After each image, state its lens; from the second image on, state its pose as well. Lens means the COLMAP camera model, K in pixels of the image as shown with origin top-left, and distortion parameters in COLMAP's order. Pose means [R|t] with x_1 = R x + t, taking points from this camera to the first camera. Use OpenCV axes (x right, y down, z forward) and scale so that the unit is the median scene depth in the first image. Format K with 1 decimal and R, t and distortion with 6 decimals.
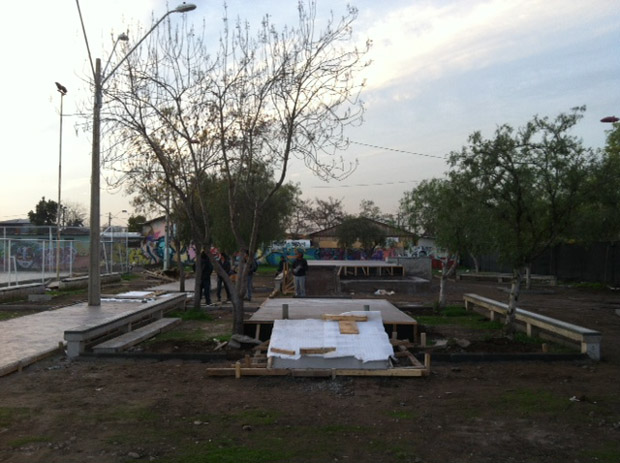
lens RADIAL K [[607.9, 0, 310.3], [0, 607.9, 231.7], [0, 0, 1]] dist [0.048675, 0.000000]
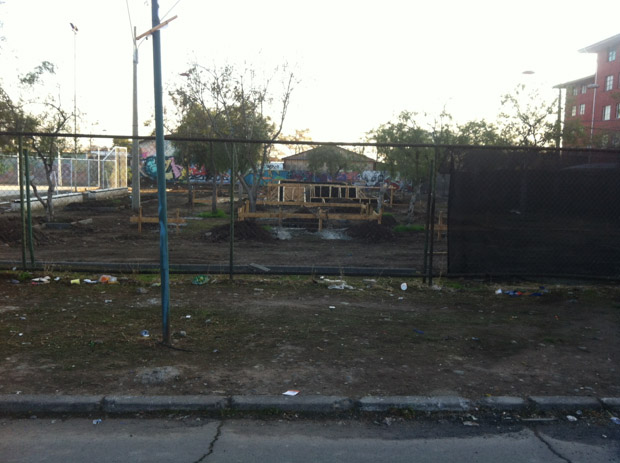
lens RADIAL K [[607.9, 0, 309.8], [0, 607.9, 231.5], [0, 0, 1]] dist [0.048675, 0.000000]
pose [[0.998309, 0.019374, 0.054814, -0.011597], [-0.026170, 0.991670, 0.126116, -0.004971], [-0.051914, -0.127337, 0.990500, -0.161557]]
